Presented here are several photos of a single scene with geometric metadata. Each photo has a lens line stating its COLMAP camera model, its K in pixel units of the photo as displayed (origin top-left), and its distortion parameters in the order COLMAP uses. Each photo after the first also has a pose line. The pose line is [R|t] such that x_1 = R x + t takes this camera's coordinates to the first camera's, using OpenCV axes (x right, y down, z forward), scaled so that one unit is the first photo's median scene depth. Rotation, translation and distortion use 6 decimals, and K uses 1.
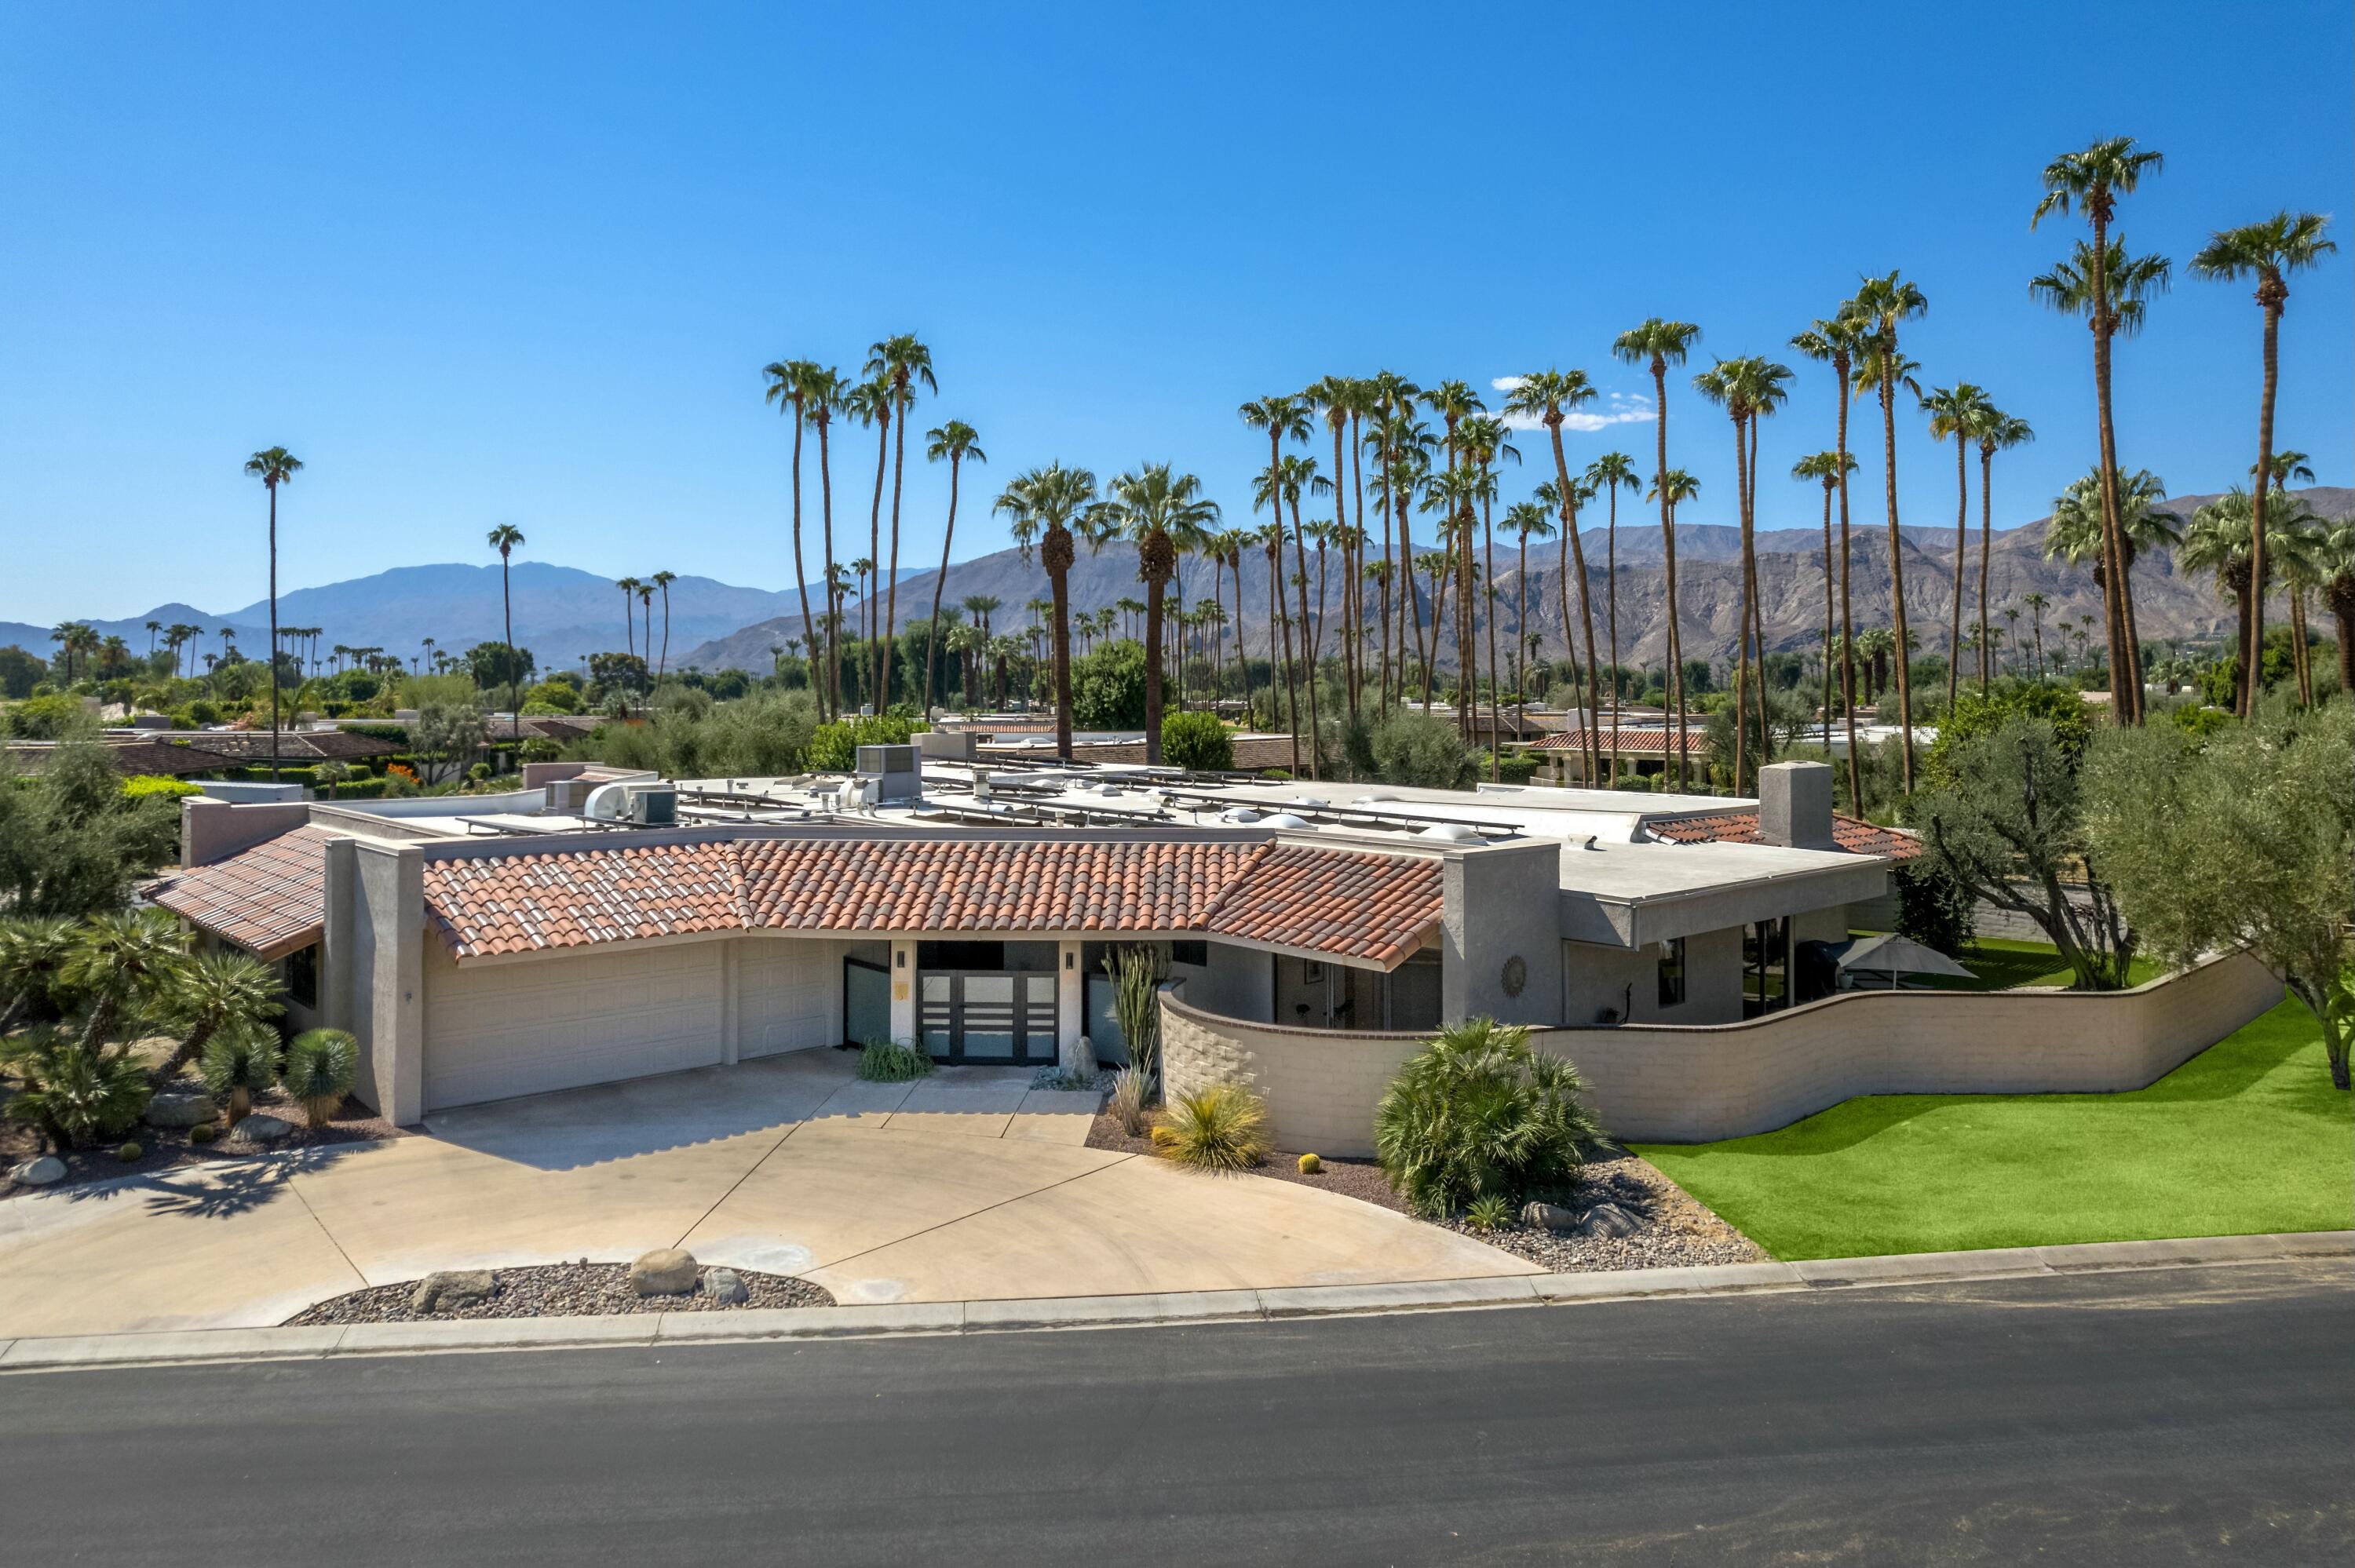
lens RADIAL K [[1590.5, 0, 1165.7], [0, 1590.5, 609.1], [0, 0, 1]] dist [-0.054519, 0.047875]
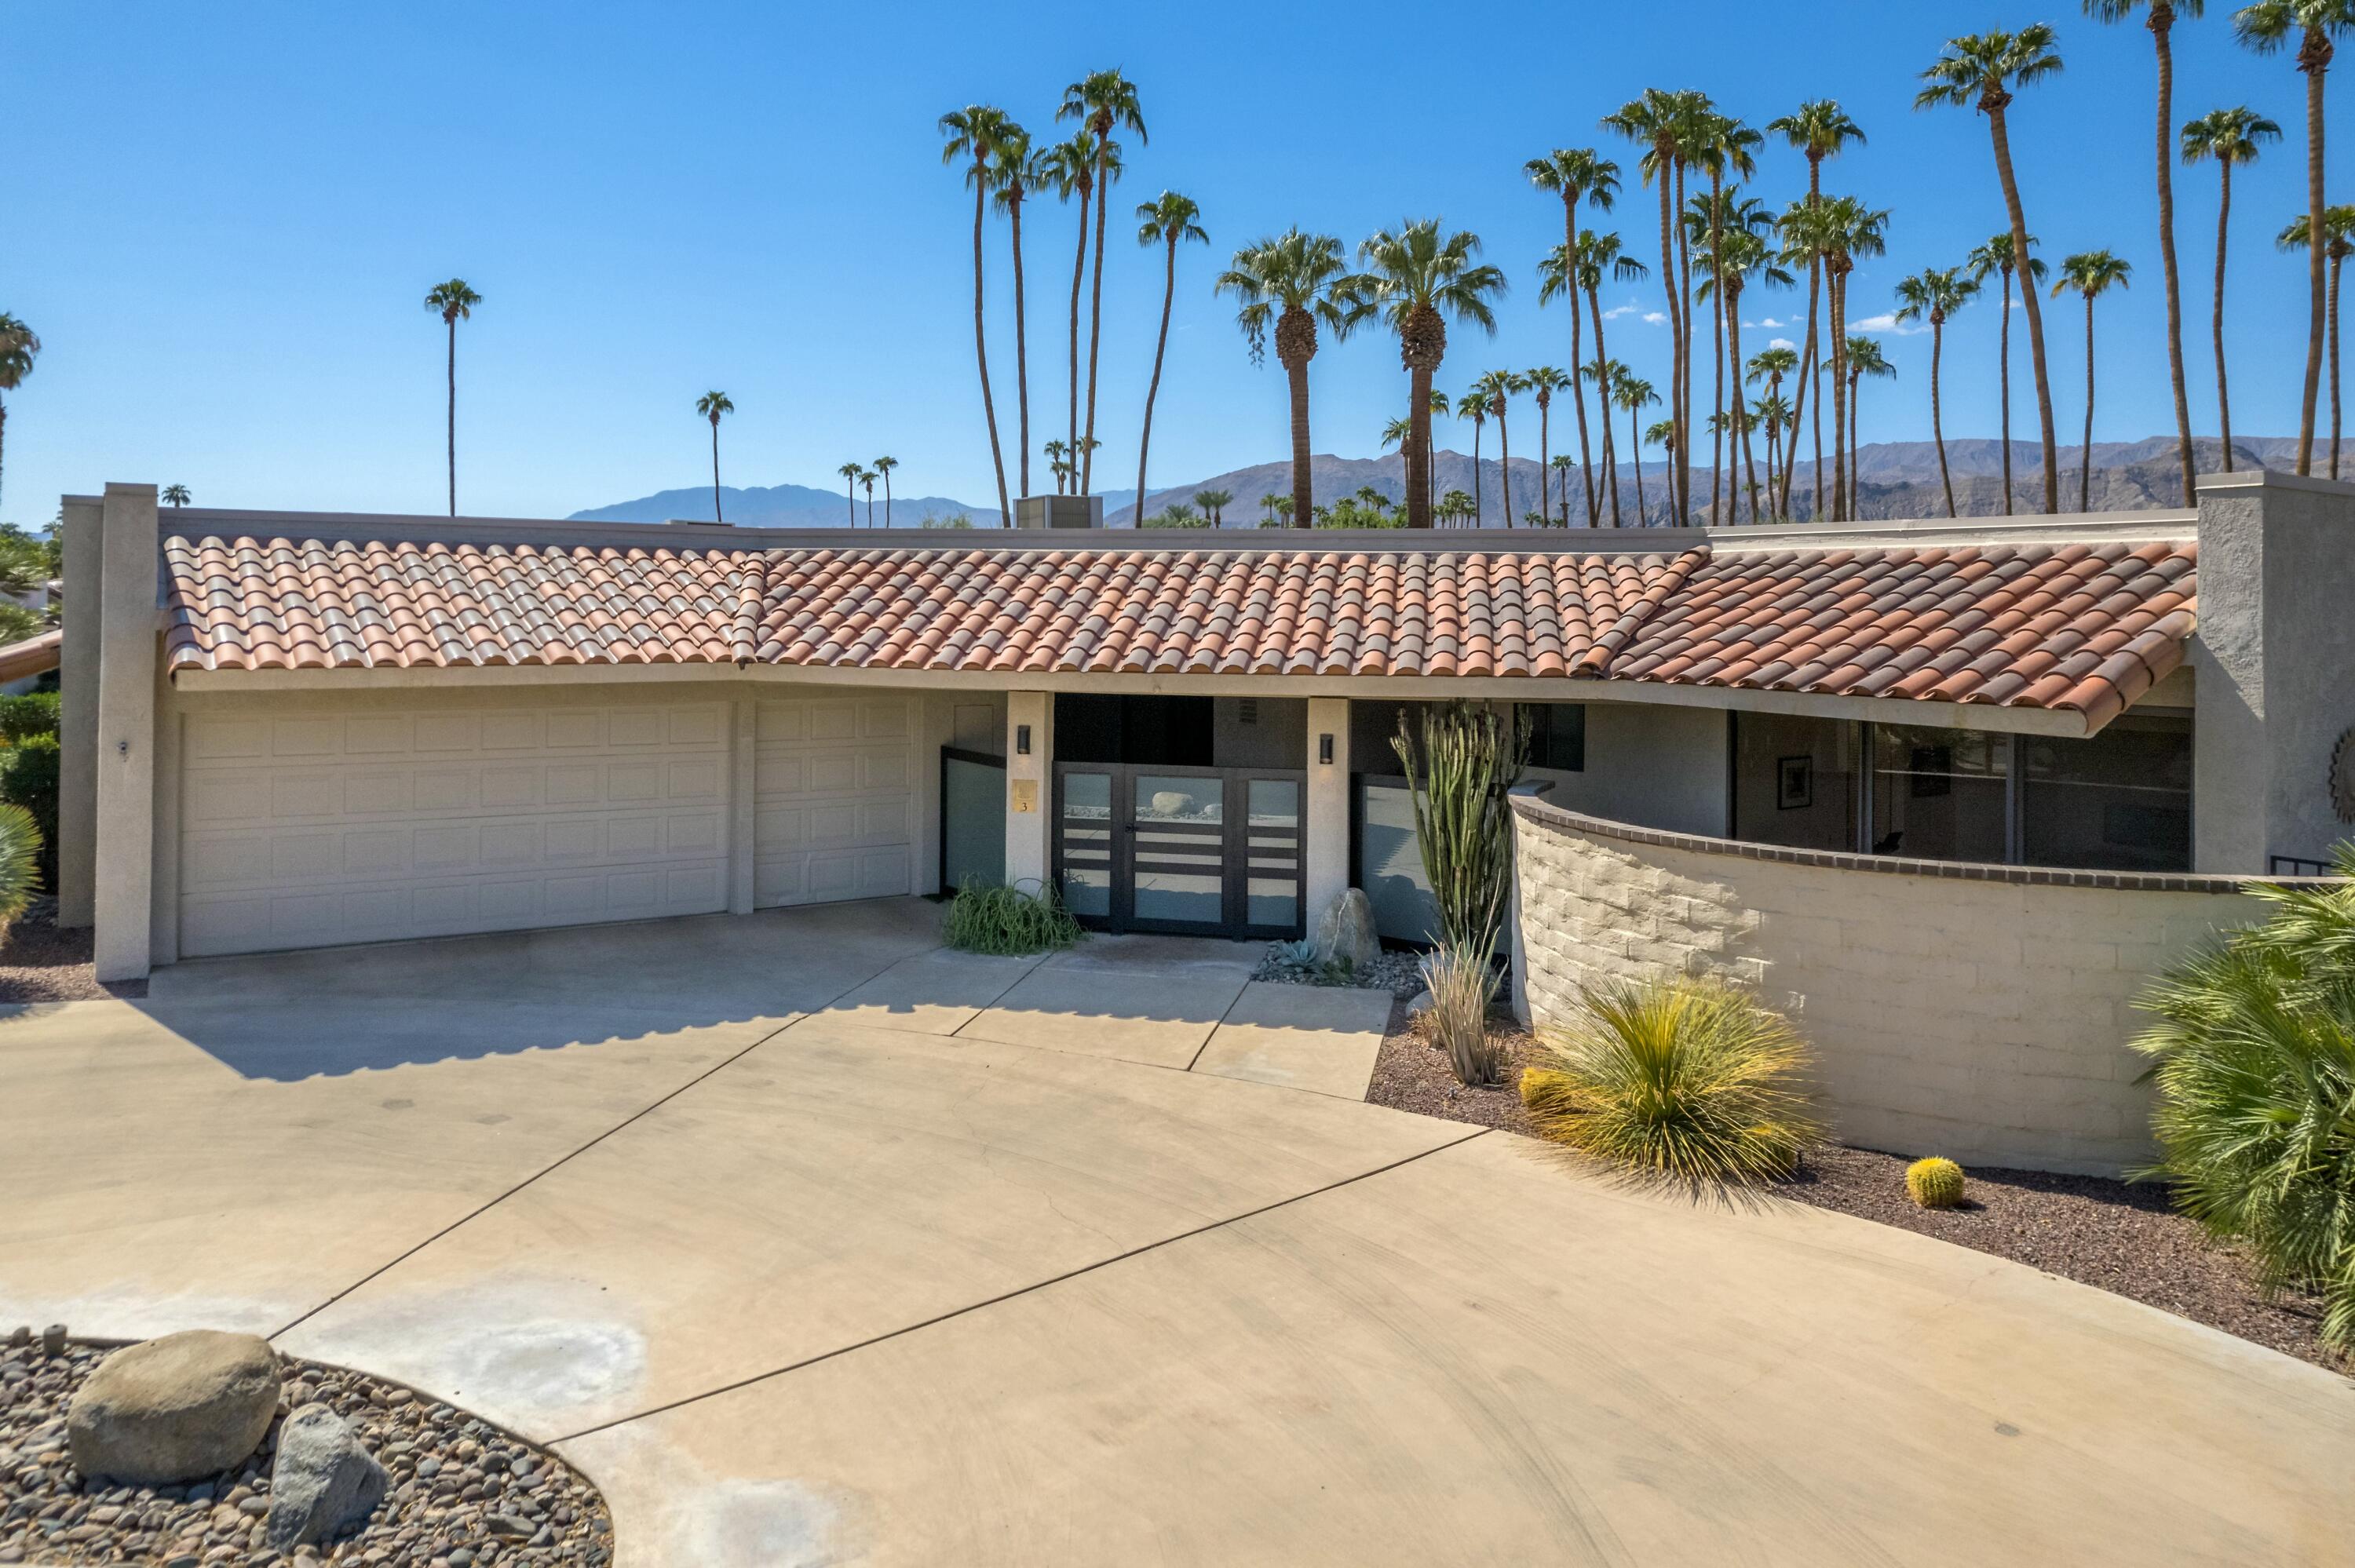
lens RADIAL K [[1594.9, 0, 1087.9], [0, 1594.9, 555.8], [0, 0, 1]] dist [-0.038840, 0.021483]
pose [[0.981052, 0.003864, -0.193706, -0.035058], [-0.000595, 0.999856, 0.016931, 0.144801], [0.193743, -0.016495, 0.980914, 0.446191]]
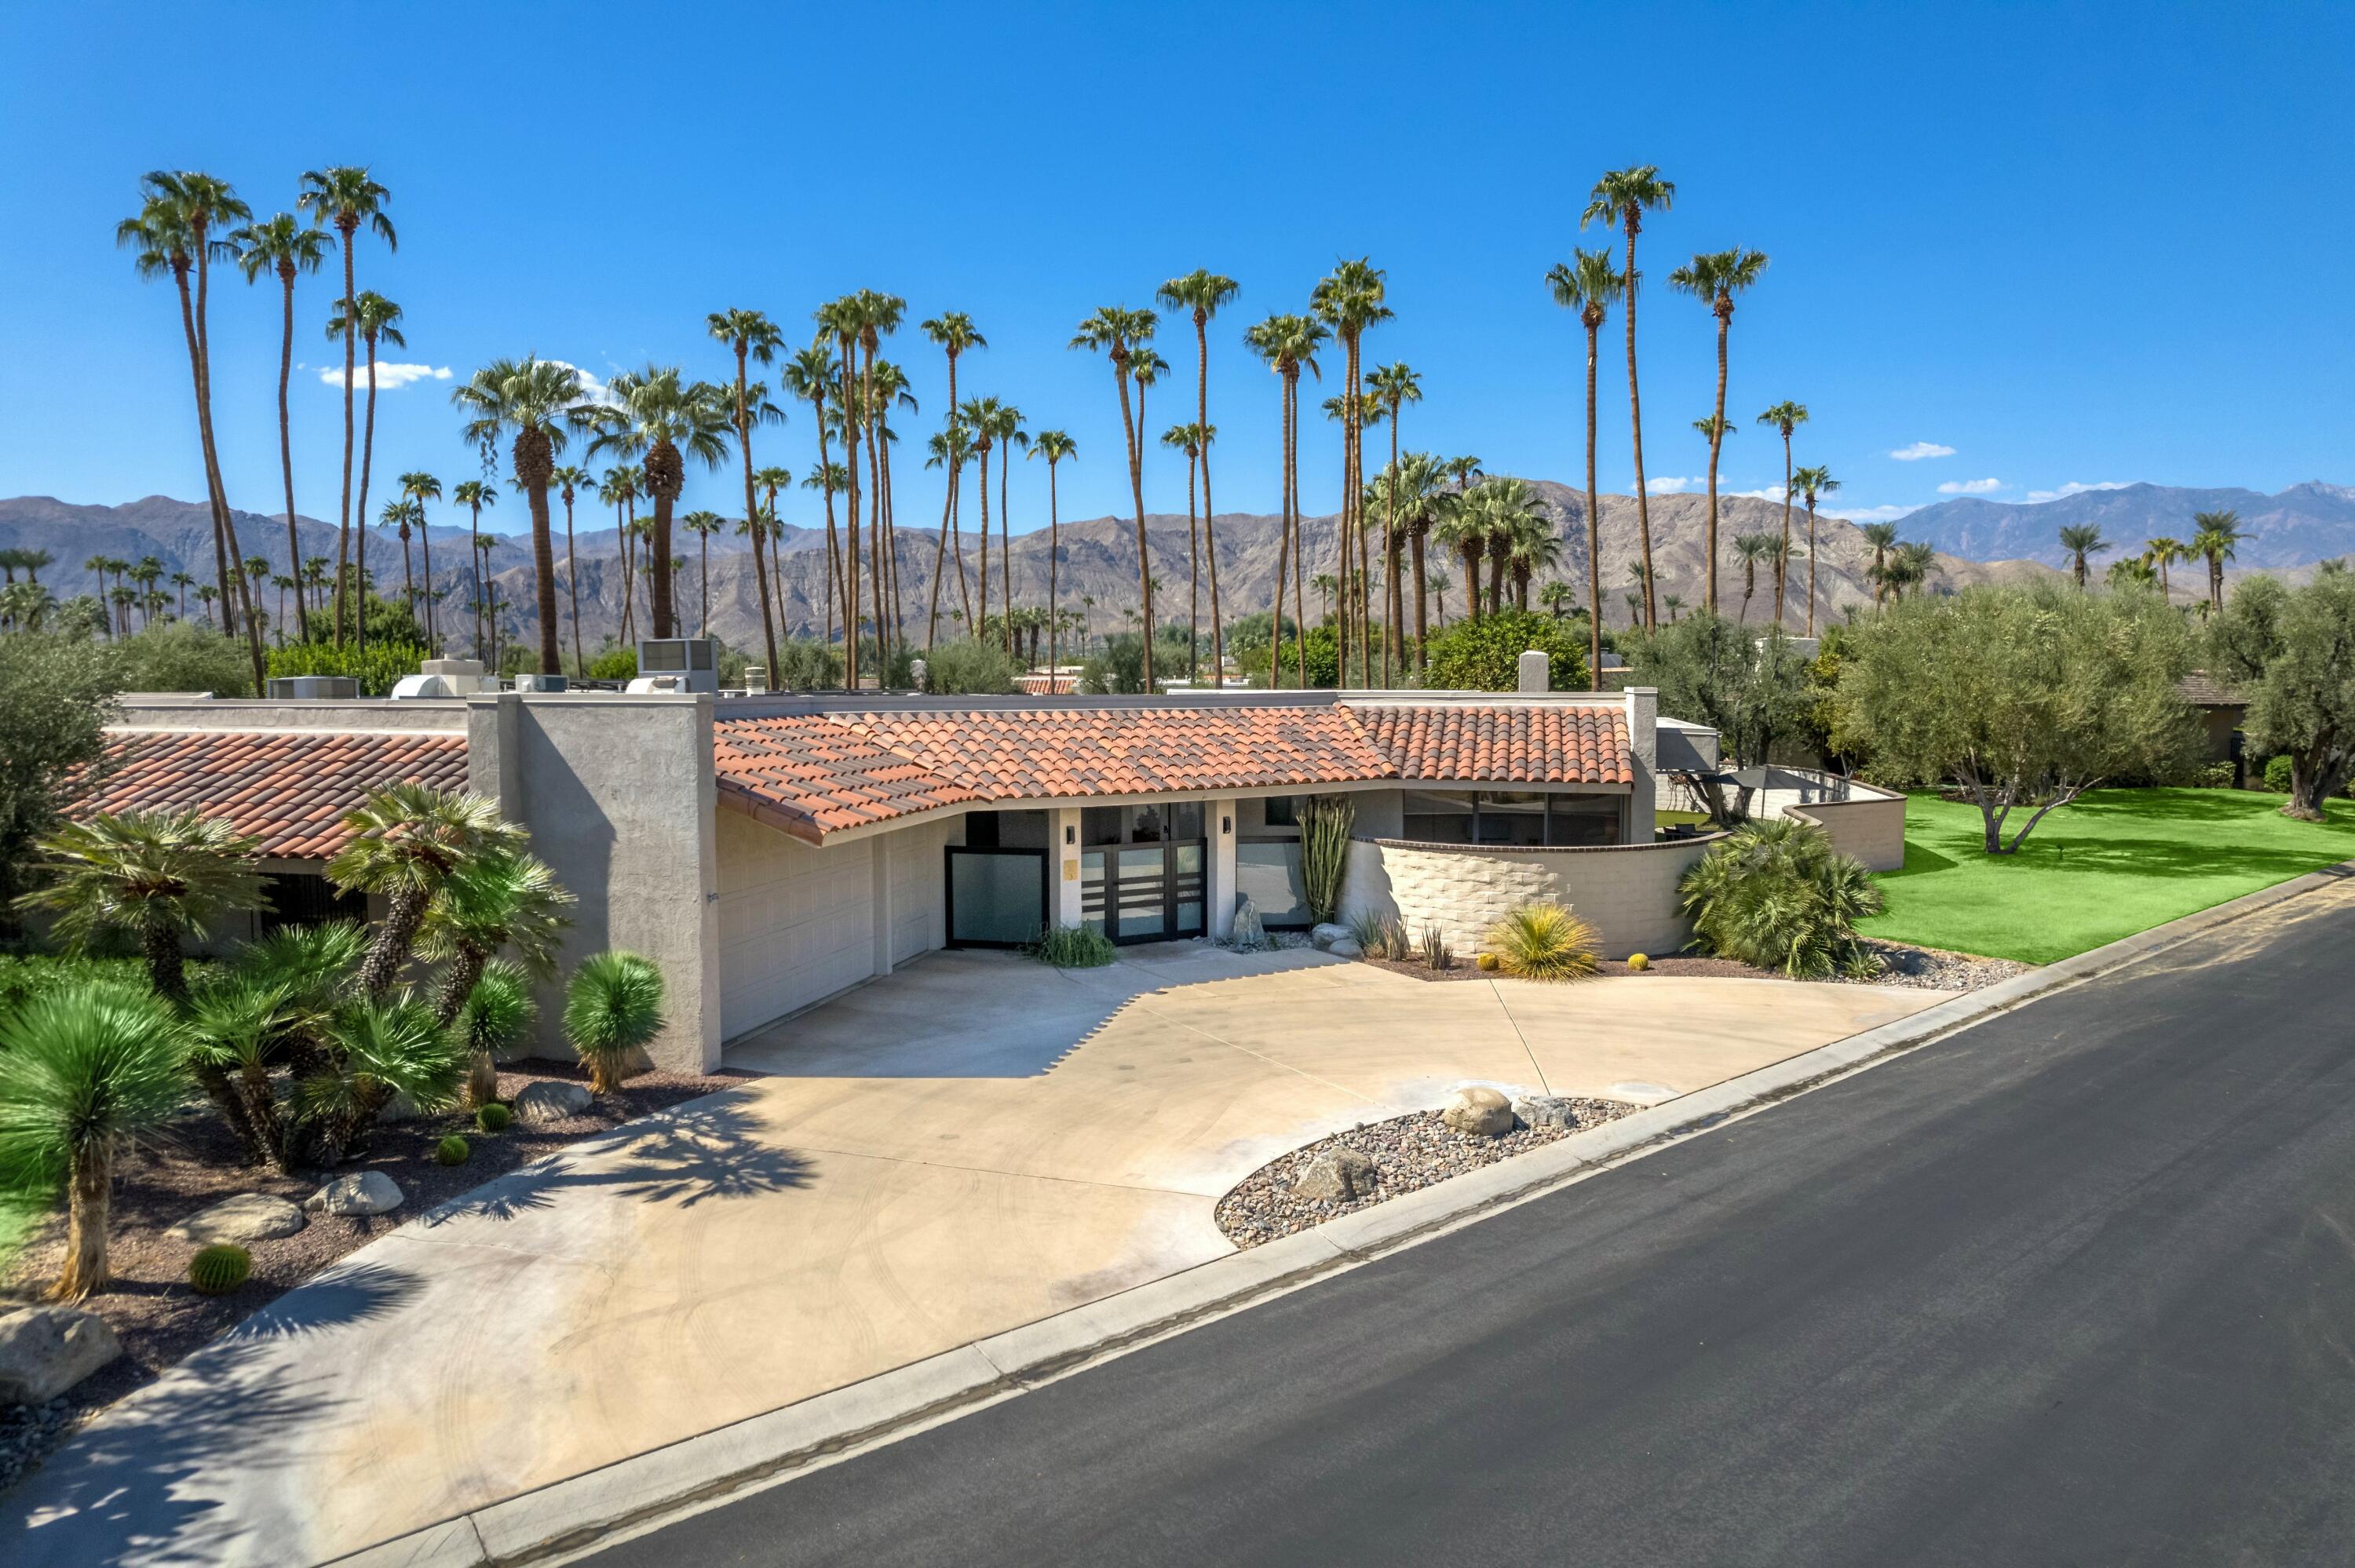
lens RADIAL K [[1511.9, 0, 1177.5], [0, 1511.9, 784.0], [0, 0, 1]] dist [-0.051357, 0.023754]
pose [[0.826715, -0.045016, 0.560817, -0.587220], [-0.023947, 0.993075, 0.115013, 0.092152], [-0.562111, -0.108513, 0.819912, 0.269433]]
